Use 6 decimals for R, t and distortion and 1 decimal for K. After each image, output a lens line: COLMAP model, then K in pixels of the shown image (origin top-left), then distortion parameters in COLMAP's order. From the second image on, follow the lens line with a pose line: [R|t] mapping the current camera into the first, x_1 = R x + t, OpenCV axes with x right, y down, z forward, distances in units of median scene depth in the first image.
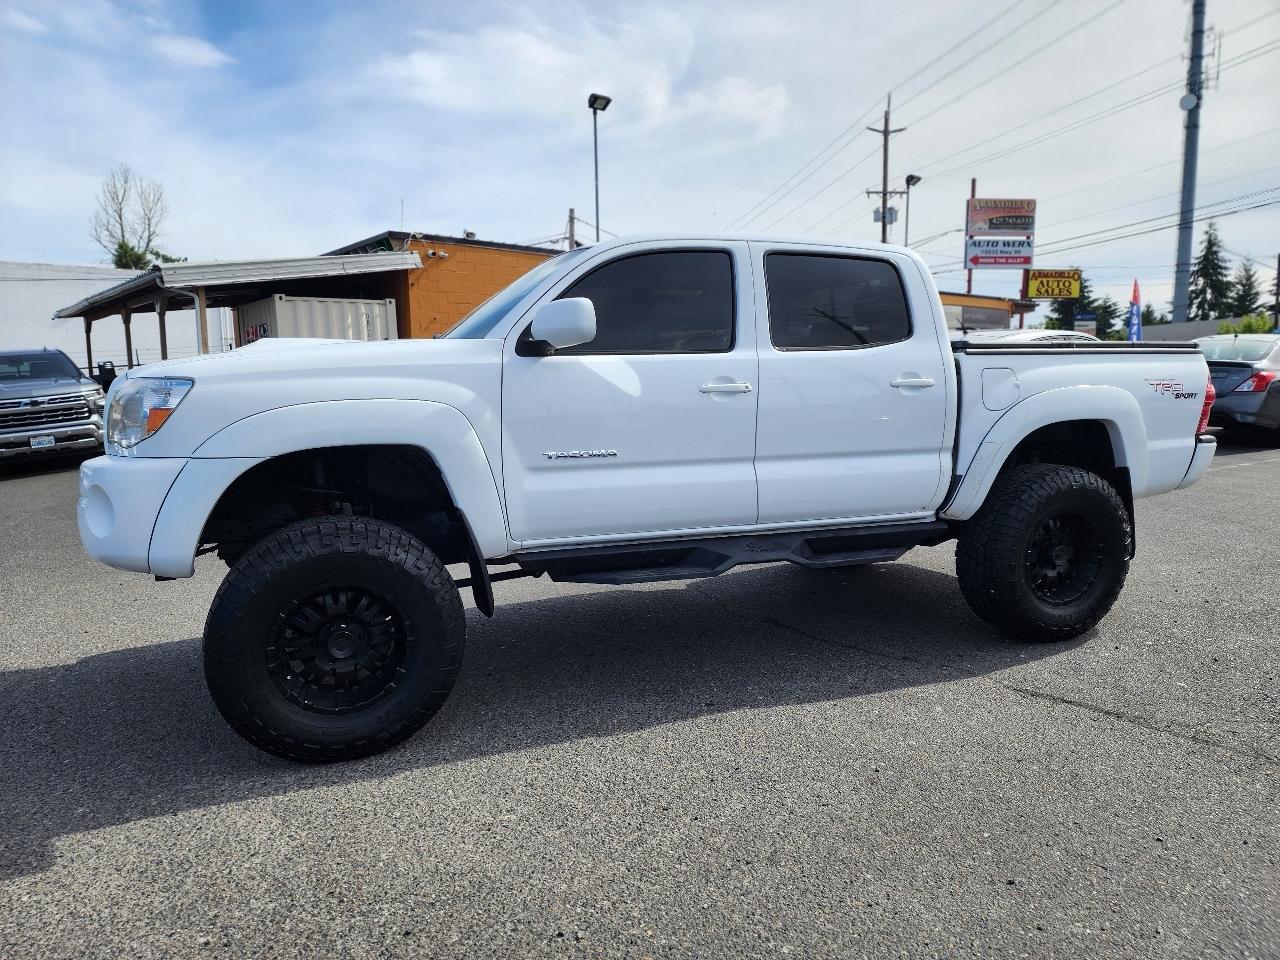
lens RADIAL K [[864.3, 0, 647.6], [0, 864.3, 487.4], [0, 0, 1]] dist [0.066108, -0.065306]
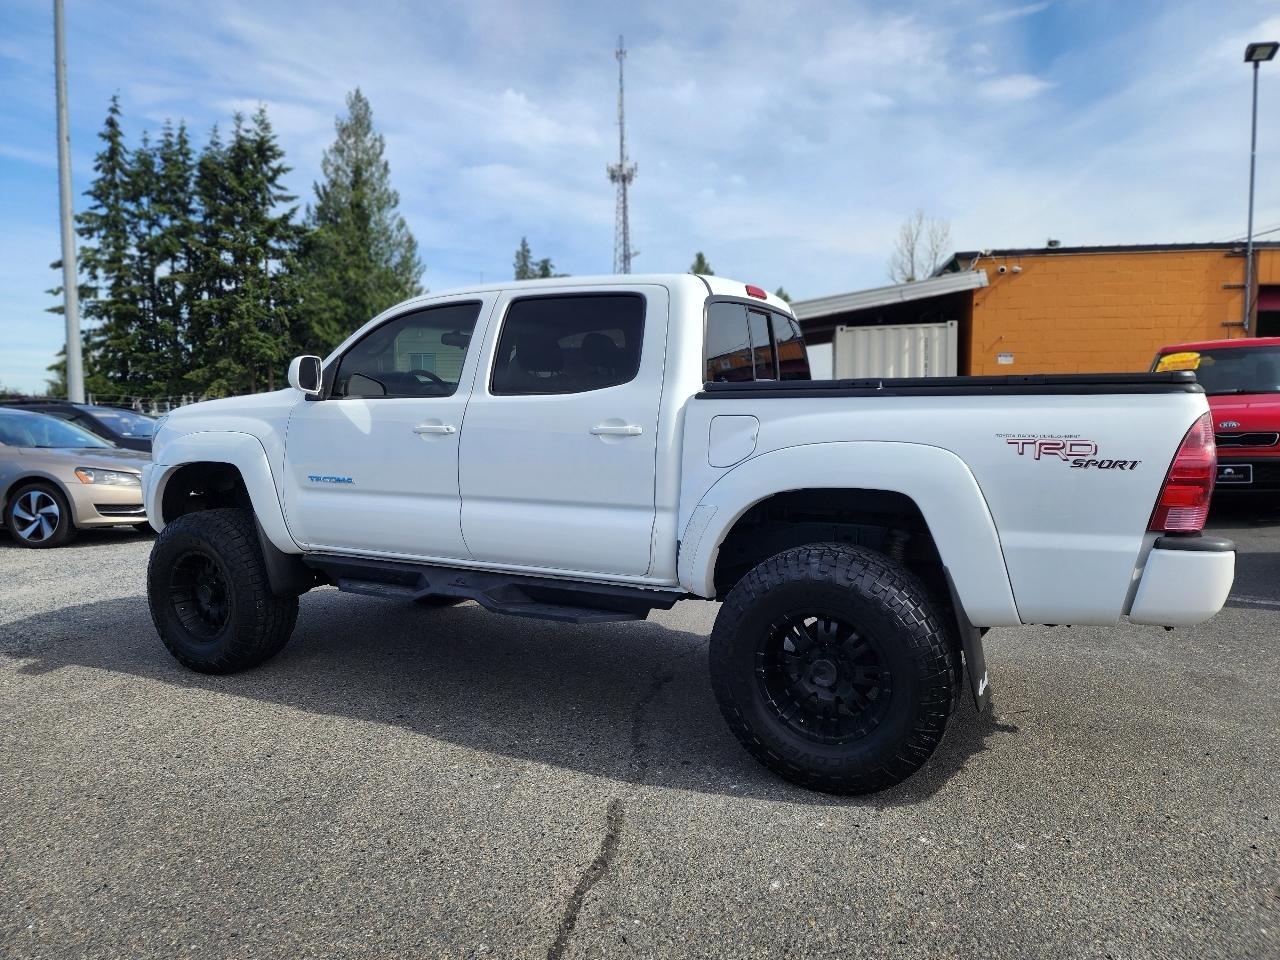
lens RADIAL K [[864.3, 0, 650.7], [0, 864.3, 470.0], [0, 0, 1]] dist [0.066108, -0.065306]
pose [[0.658265, 0.064477, -0.750020, 0.941697], [-0.093529, 0.995610, 0.003503, -0.081017], [0.746954, 0.067843, 0.661406, 0.421350]]
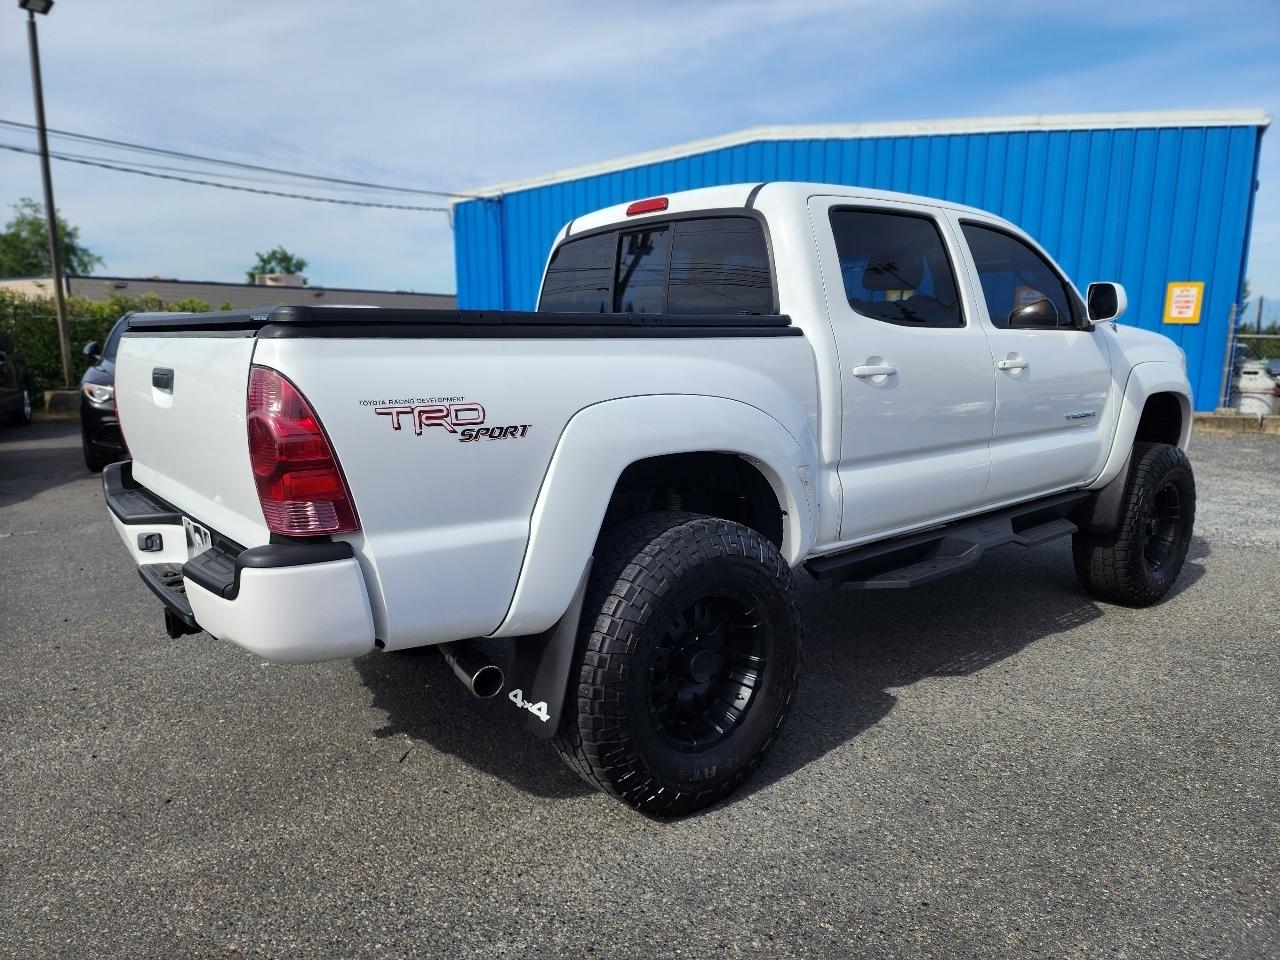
lens RADIAL K [[864.3, 0, 638.0], [0, 864.3, 493.8], [0, 0, 1]] dist [0.066108, -0.065306]
pose [[-0.950765, 0.068678, -0.302207, 0.541092], [-0.027043, 0.953032, 0.301661, -0.279954], [0.308731, 0.294981, -0.904252, 1.973831]]
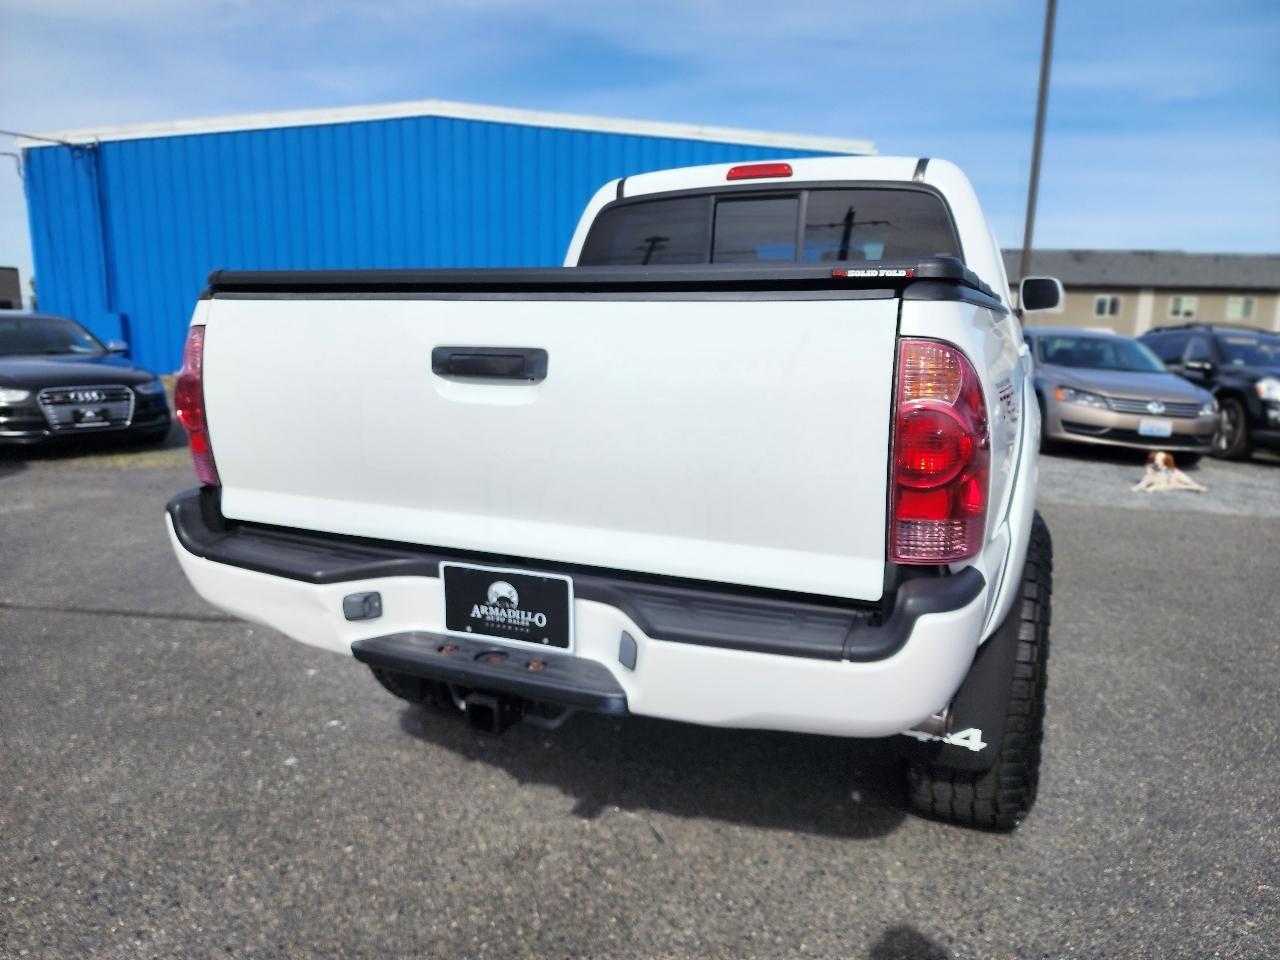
lens RADIAL K [[864.3, 0, 643.1], [0, 864.3, 494.7], [0, 0, 1]] dist [0.066108, -0.065306]
pose [[-0.708054, 0.135012, -0.693131, 0.890269], [-0.095992, 0.954039, 0.283893, -0.229163], [0.699603, 0.267546, -0.662551, 1.651419]]
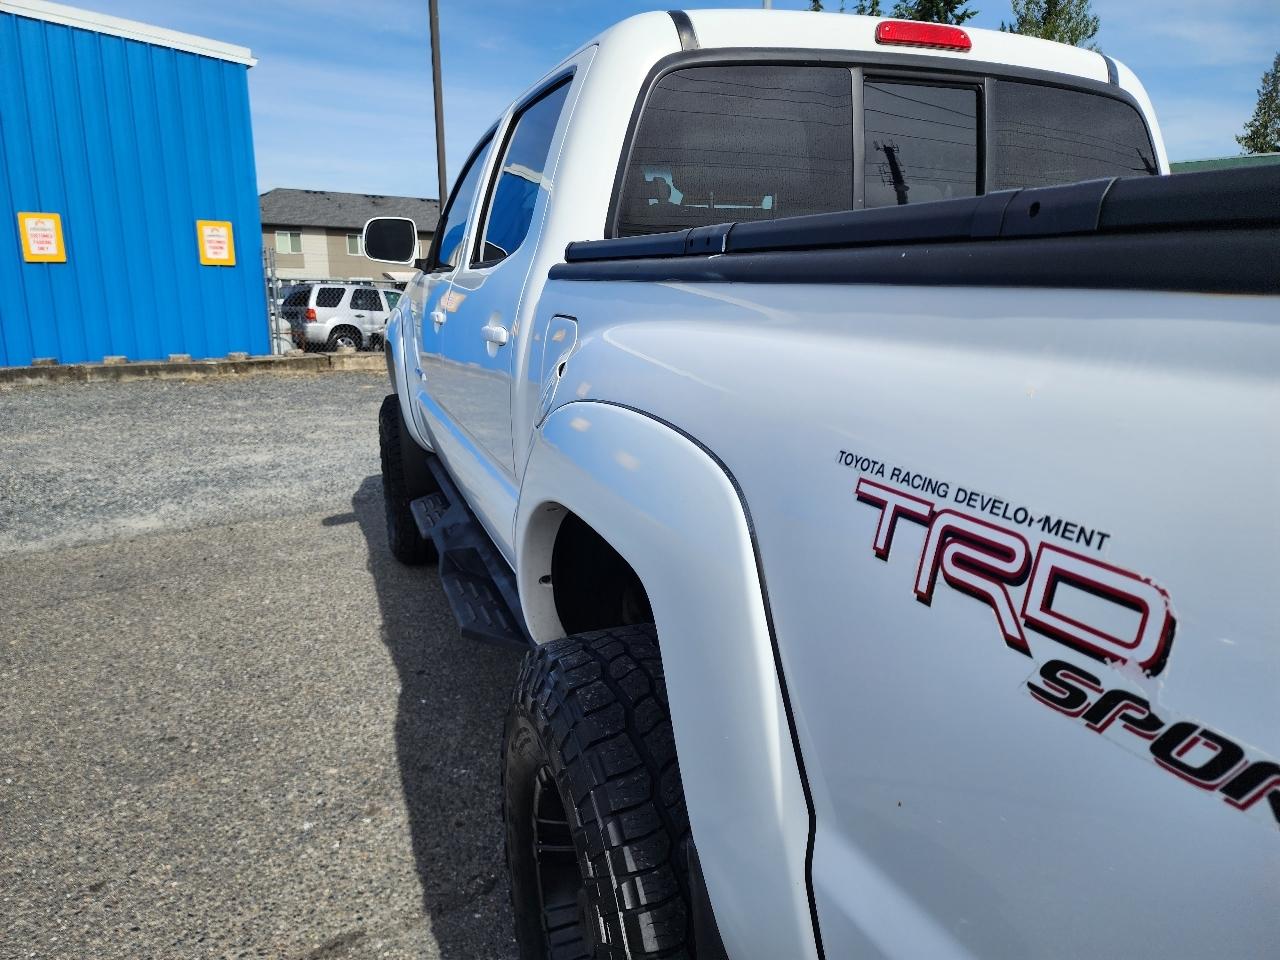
lens RADIAL K [[864.3, 0, 633.8], [0, 864.3, 487.9], [0, 0, 1]] dist [0.066108, -0.065306]
pose [[-0.034016, 0.248423, -0.968054, 0.770486], [-0.127739, 0.959590, 0.250740, -0.161538], [0.991224, 0.132188, -0.000908, 1.033629]]
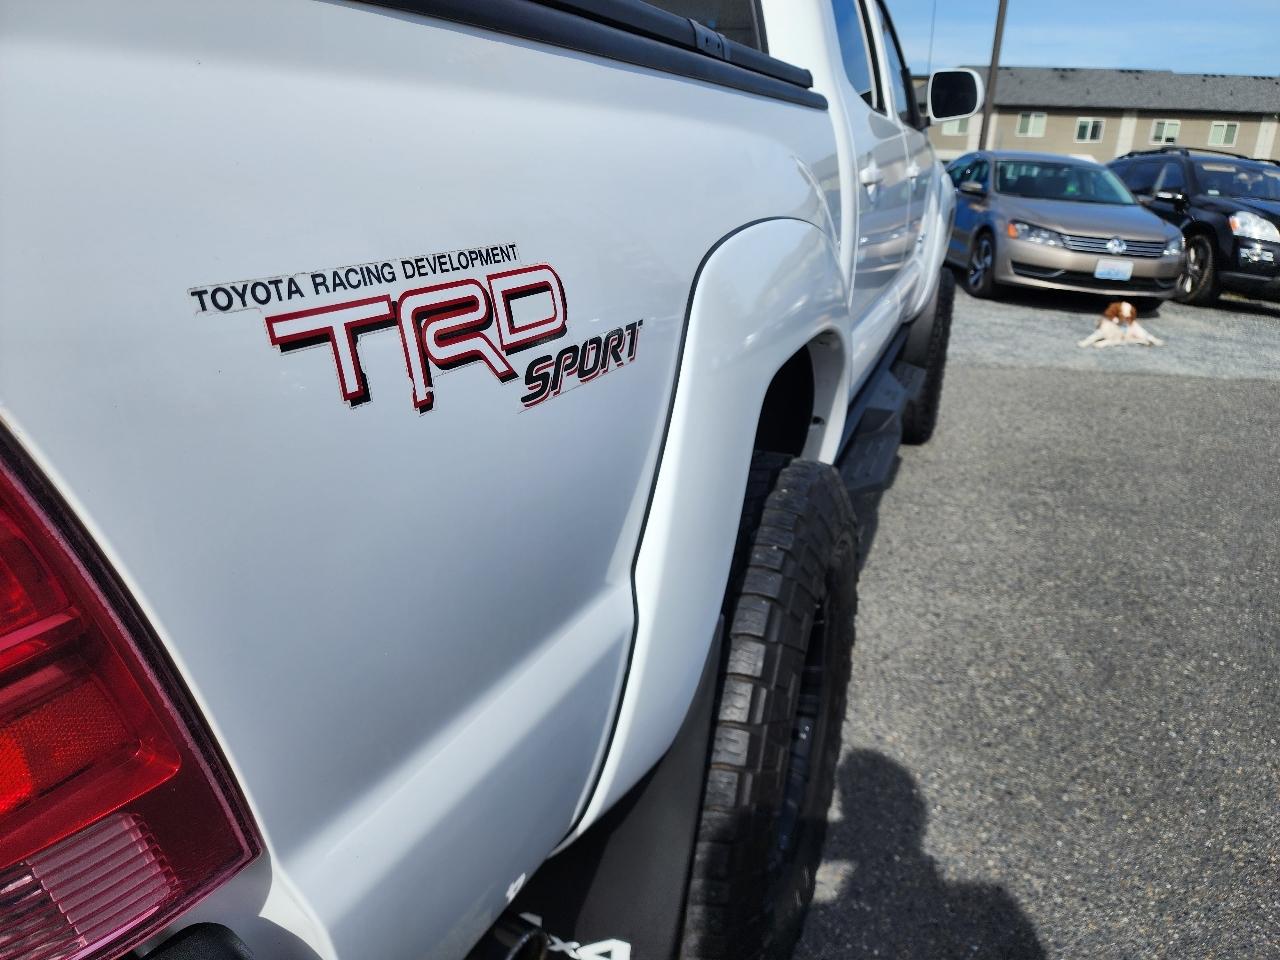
lens RADIAL K [[864.3, 0, 651.2], [0, 864.3, 481.1], [0, 0, 1]] dist [0.066108, -0.065306]
pose [[-0.677986, 0.257801, -0.688385, 0.572861], [-0.103362, 0.893743, 0.436508, -0.211091], [0.727771, 0.367100, -0.579299, 1.596182]]
